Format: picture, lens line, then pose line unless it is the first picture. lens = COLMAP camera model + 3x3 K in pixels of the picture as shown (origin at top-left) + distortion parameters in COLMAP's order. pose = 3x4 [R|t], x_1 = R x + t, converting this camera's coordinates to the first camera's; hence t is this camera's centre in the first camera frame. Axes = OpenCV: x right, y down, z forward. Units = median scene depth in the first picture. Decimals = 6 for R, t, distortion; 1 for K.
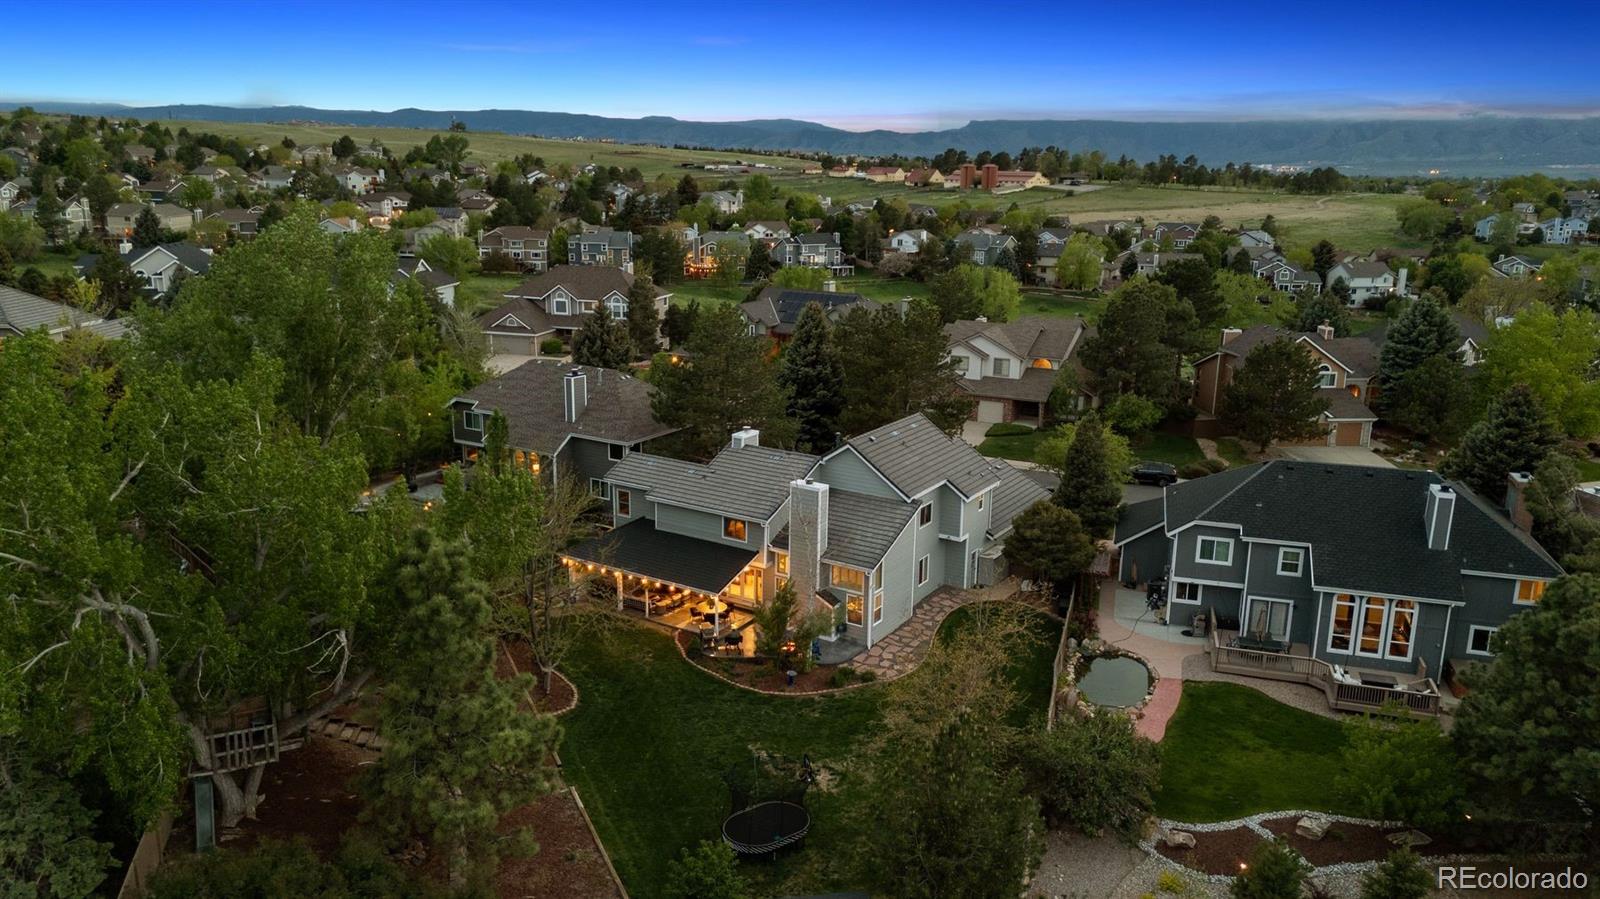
lens RADIAL K [[1167.2, 0, 800.0], [0, 1167.2, 449.5], [0, 0, 1]] dist [0.069764, -0.065710]
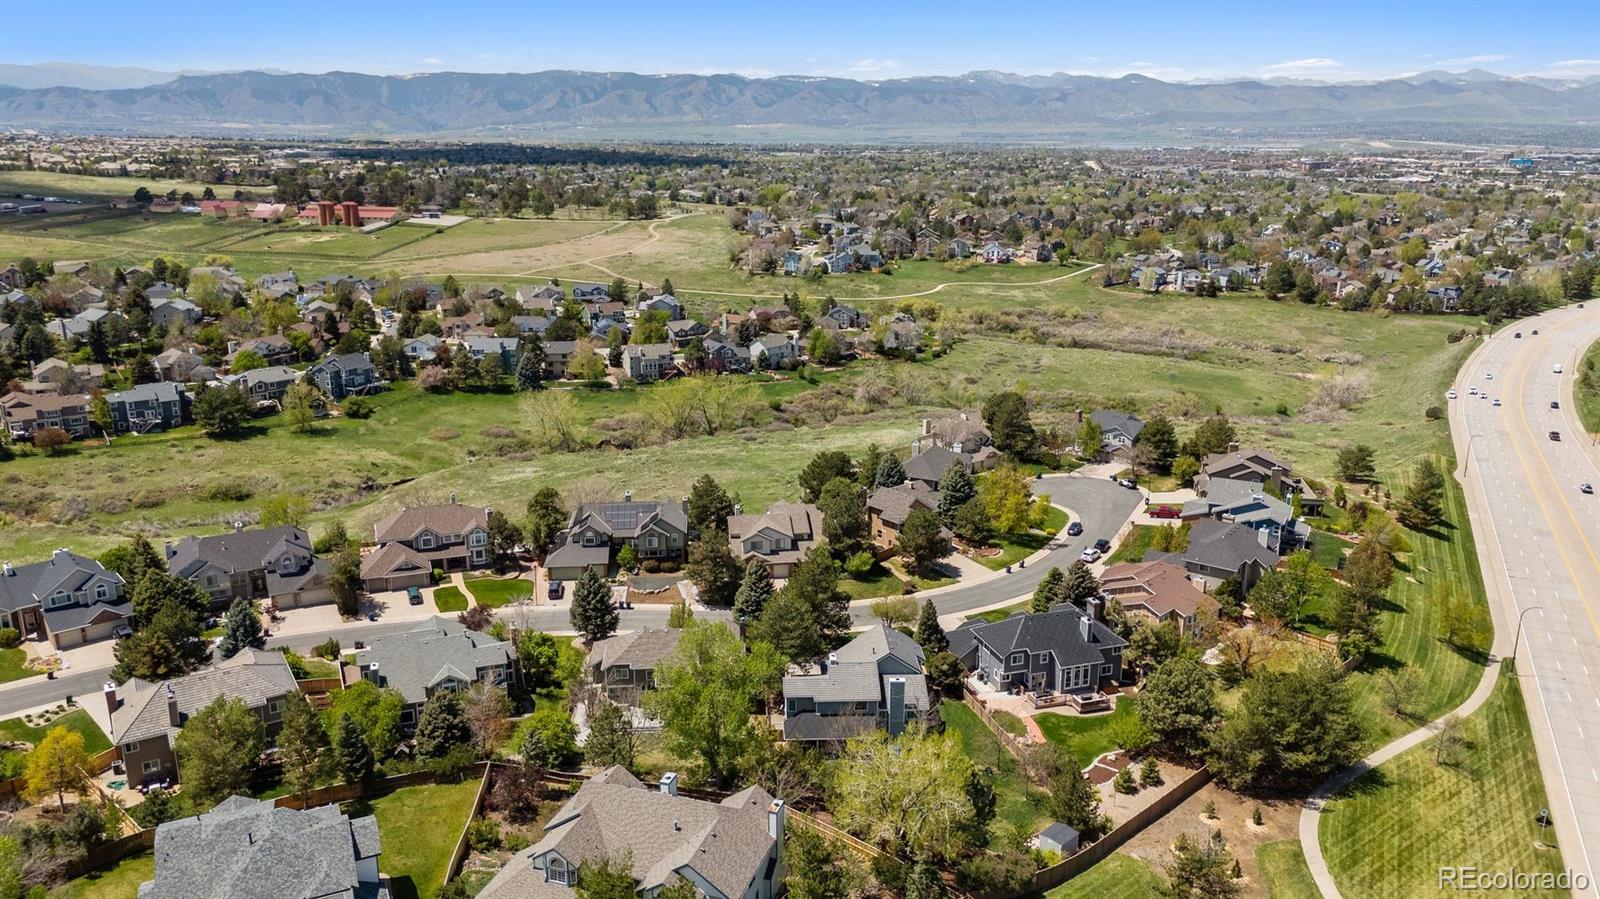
lens RADIAL K [[1167.2, 0, 800.0], [0, 1167.2, 449.5], [0, 0, 1]] dist [0.069764, -0.065710]
pose [[0.822601, -0.167463, 0.543400, -1.332553], [0.149400, 0.985726, 0.077615, -0.628661], [-0.548641, 0.017337, 0.835878, -0.853738]]
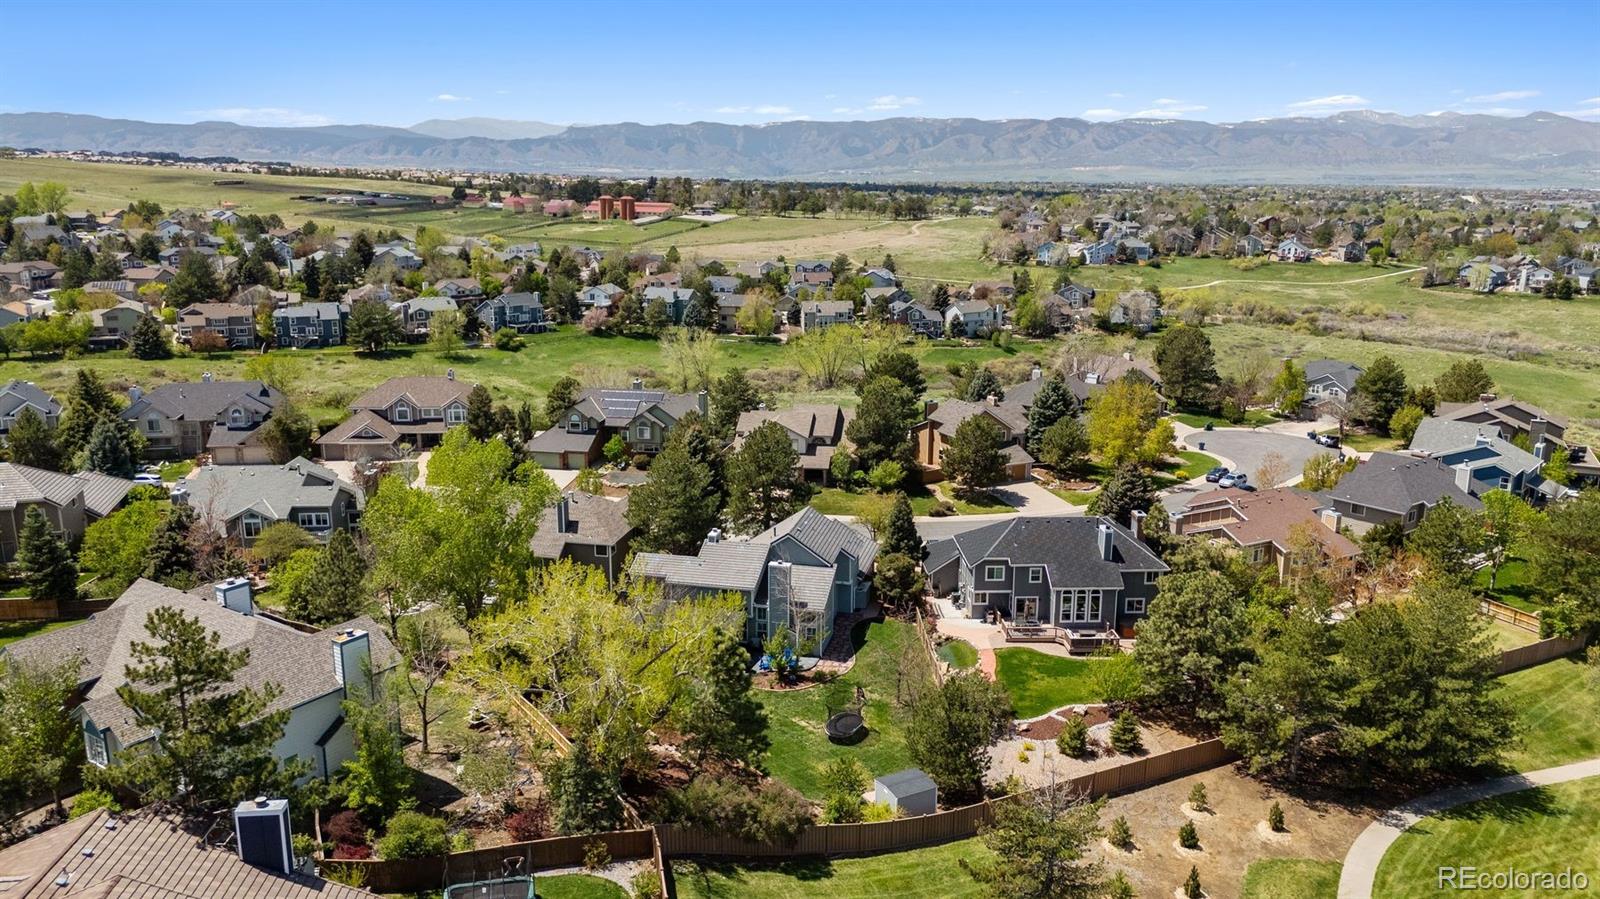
lens RADIAL K [[1167.2, 0, 800.0], [0, 1167.2, 449.5], [0, 0, 1]] dist [0.069764, -0.065710]
pose [[0.946720, -0.089104, 0.309485, -0.460506], [0.090643, 0.995839, 0.009436, -0.145428], [-0.309038, 0.019120, 0.950857, -0.592599]]
